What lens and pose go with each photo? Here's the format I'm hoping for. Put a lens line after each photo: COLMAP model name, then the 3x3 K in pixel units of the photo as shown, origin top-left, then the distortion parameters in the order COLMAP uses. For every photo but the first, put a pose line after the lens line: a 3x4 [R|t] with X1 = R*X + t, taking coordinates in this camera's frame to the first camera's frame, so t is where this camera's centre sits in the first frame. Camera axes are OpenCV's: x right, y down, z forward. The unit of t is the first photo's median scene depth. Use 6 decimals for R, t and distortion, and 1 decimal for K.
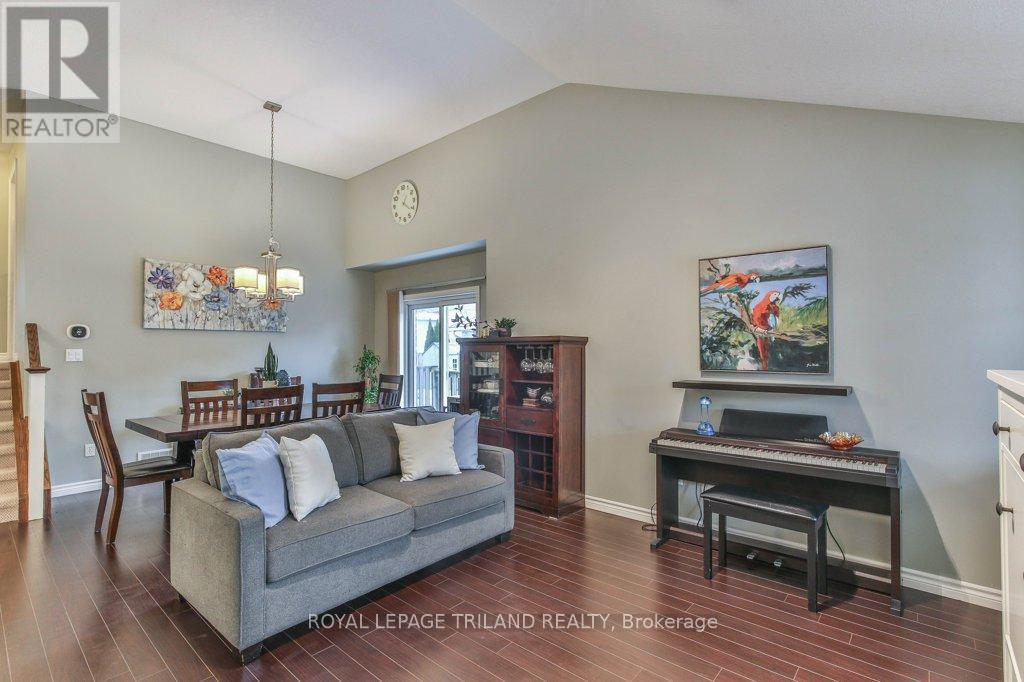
lens RADIAL K [[481.8, 0, 513.4], [0, 481.8, 339.9], [0, 0, 1]] dist [-0.001585, 0.001130]
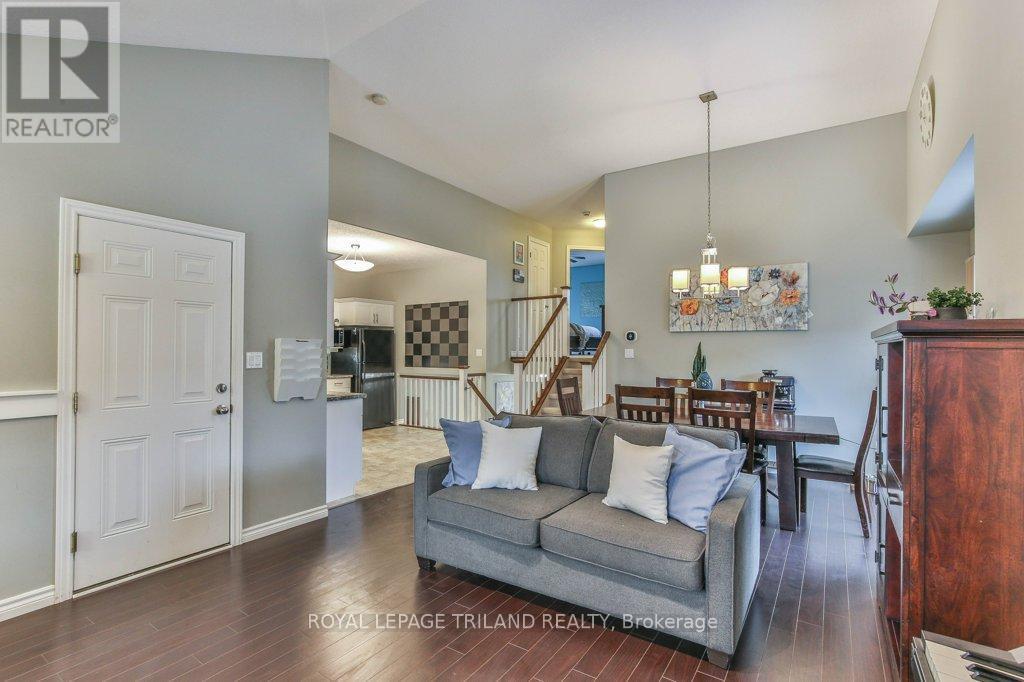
lens RADIAL K [[484.6, 0, 506.6], [0, 484.6, 344.9], [0, 0, 1]] dist [-0.004470, 0.000032]
pose [[0.123921, -0.004341, -0.992283, 0.371923], [0.013711, 0.999902, -0.002662, 0.005792], [0.992197, -0.013275, 0.123968, 0.437690]]
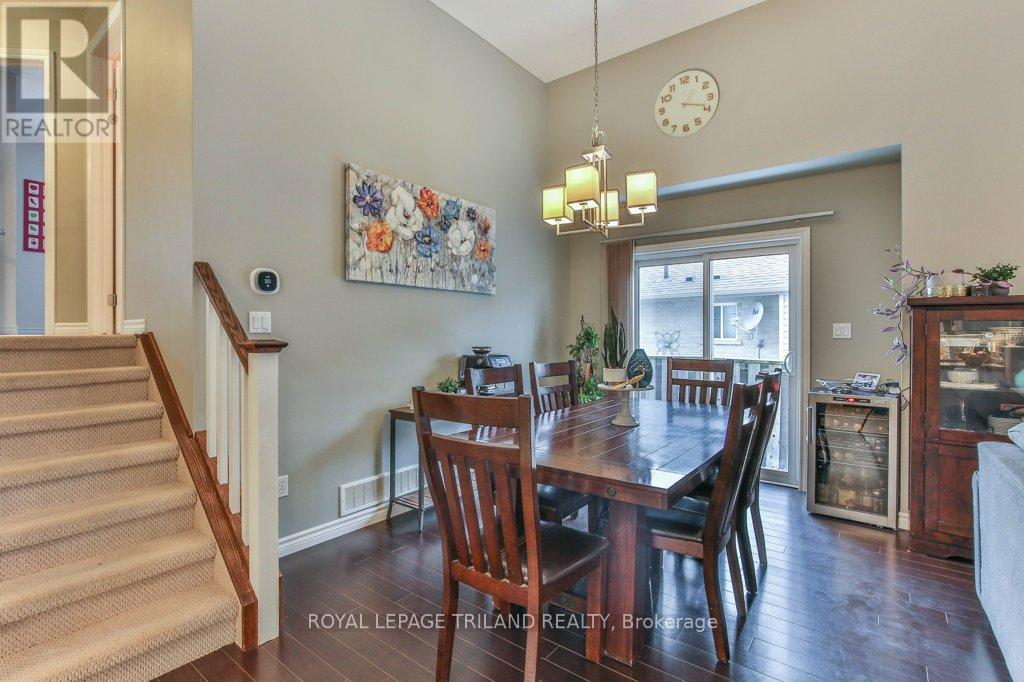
lens RADIAL K [[490.8, 0, 500.7], [0, 490.8, 333.3], [0, 0, 1]] dist [-0.007207, -0.000089]
pose [[0.999342, 0.006573, 0.035660, -0.585695], [-0.007268, 0.999786, 0.019385, 0.028782], [-0.035525, -0.019632, 0.999176, 0.370639]]
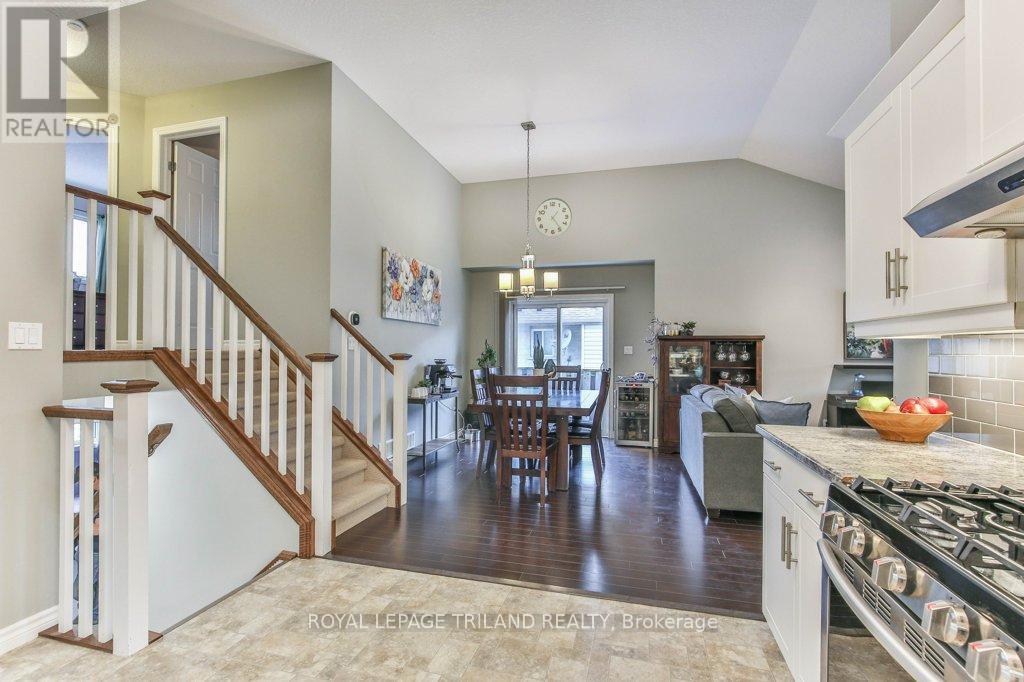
lens RADIAL K [[484.6, 0, 506.6], [0, 484.6, 344.9], [0, 0, 1]] dist [-0.004470, 0.000032]
pose [[0.904668, 0.016739, 0.425787, -0.944603], [-0.019226, 0.999814, 0.001544, 0.024587], [-0.425682, -0.009583, 0.904822, -0.009038]]
